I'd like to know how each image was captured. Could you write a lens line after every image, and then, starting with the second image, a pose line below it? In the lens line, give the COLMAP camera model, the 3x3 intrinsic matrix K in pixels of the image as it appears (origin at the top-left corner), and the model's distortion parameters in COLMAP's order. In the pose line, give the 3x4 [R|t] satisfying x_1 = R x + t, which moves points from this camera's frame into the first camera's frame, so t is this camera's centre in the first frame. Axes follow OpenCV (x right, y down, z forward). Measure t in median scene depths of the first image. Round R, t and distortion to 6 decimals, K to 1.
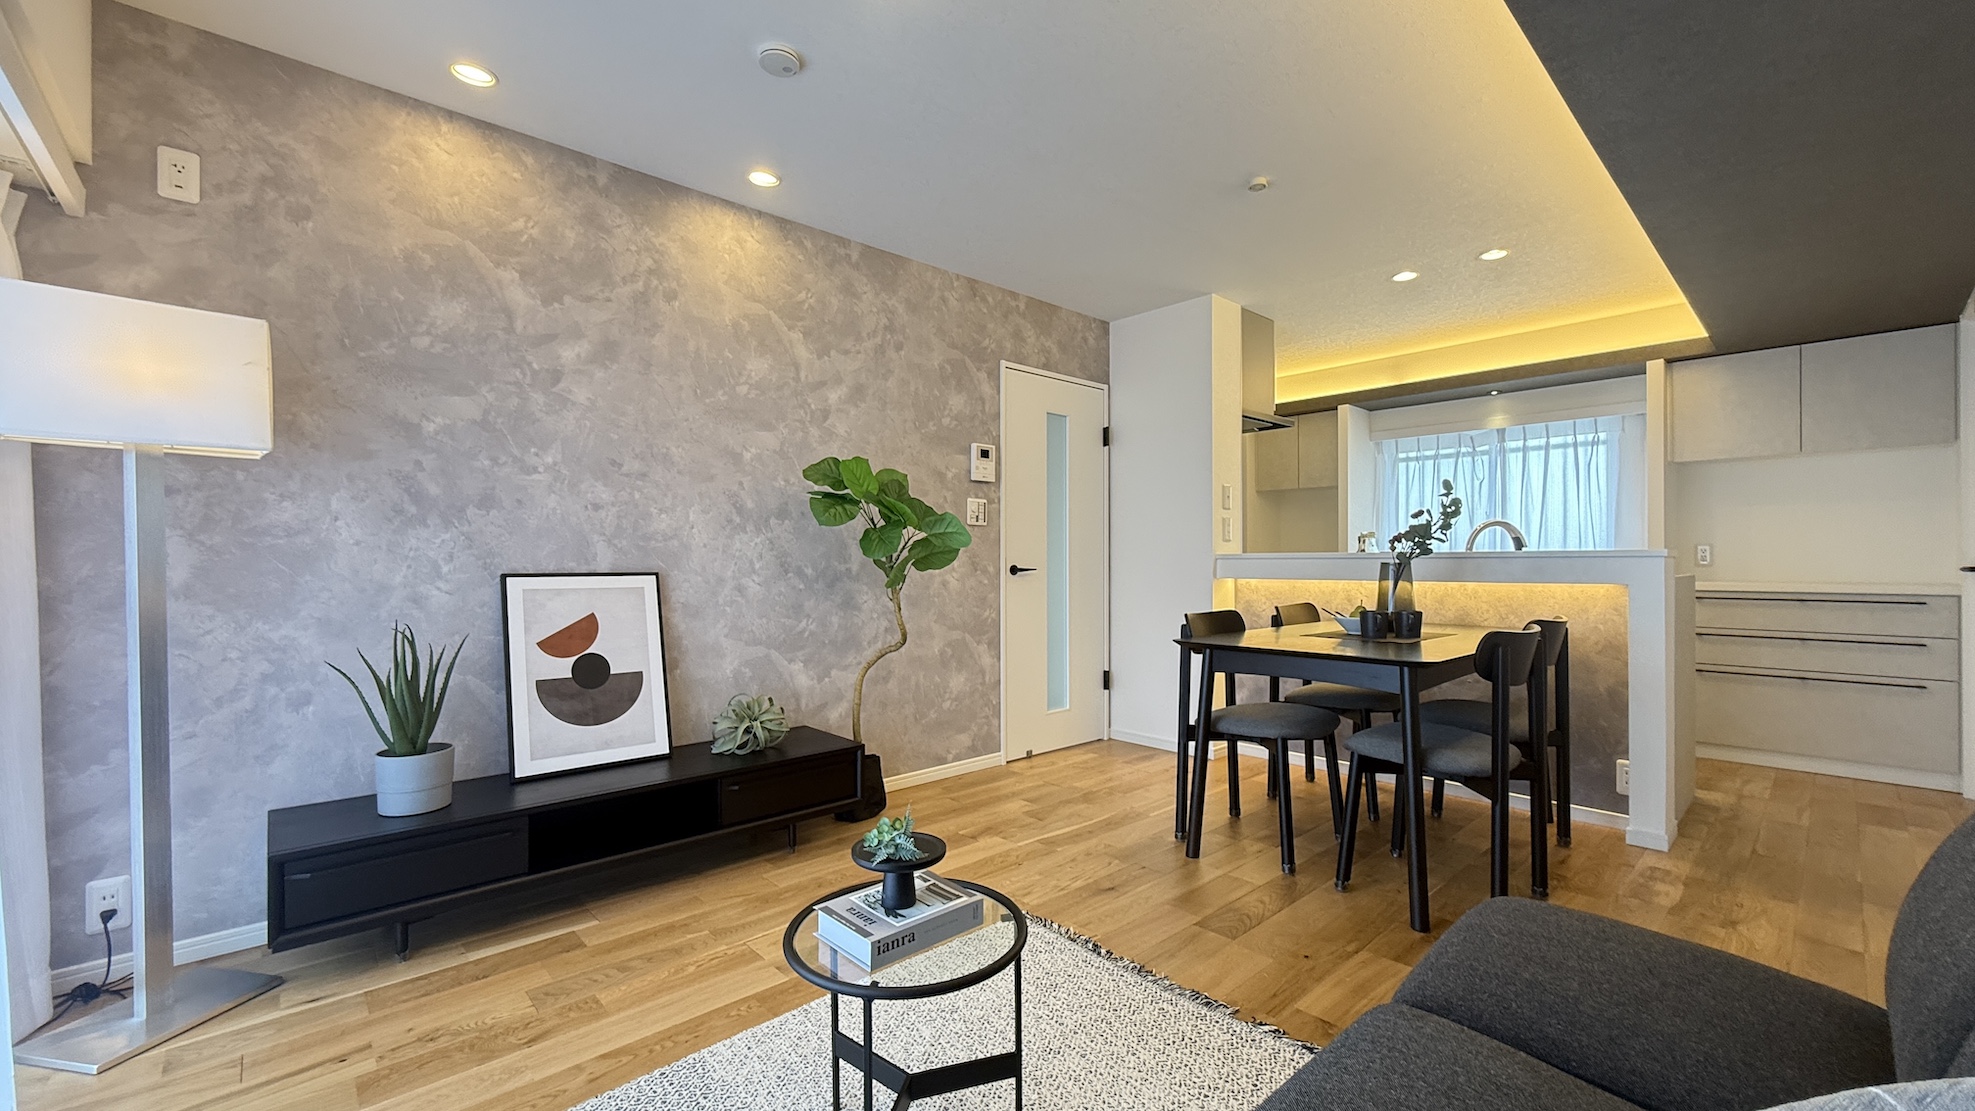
lens RADIAL K [[786.9, 0, 992.7], [0, 786.9, 555.8], [0, 0, 1]] dist [0.002988, 0.000273]
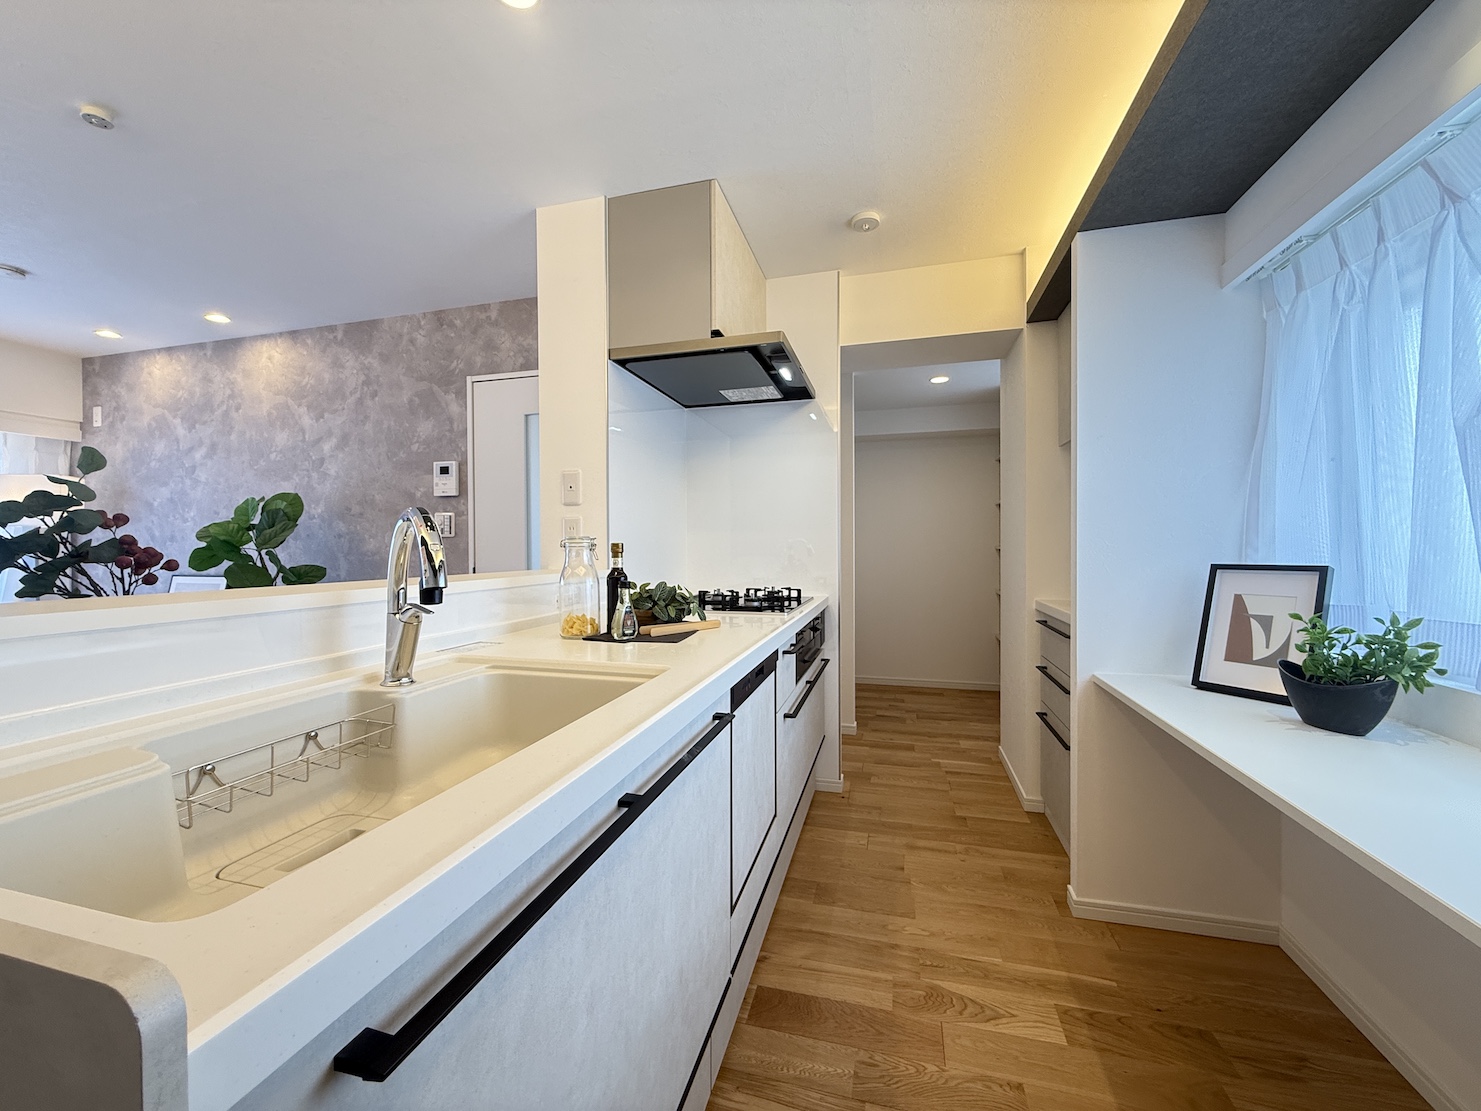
lens RADIAL K [[660.0, 0, 743.2], [0, 660.0, 575.6], [0, 0, 1]] dist [-0.000164, -0.000249]
pose [[0.502547, 0.012202, -0.864464, 1.074527], [-0.000858, 0.999907, 0.013614, 0.001003], [0.864549, -0.006100, 0.502511, 0.992576]]
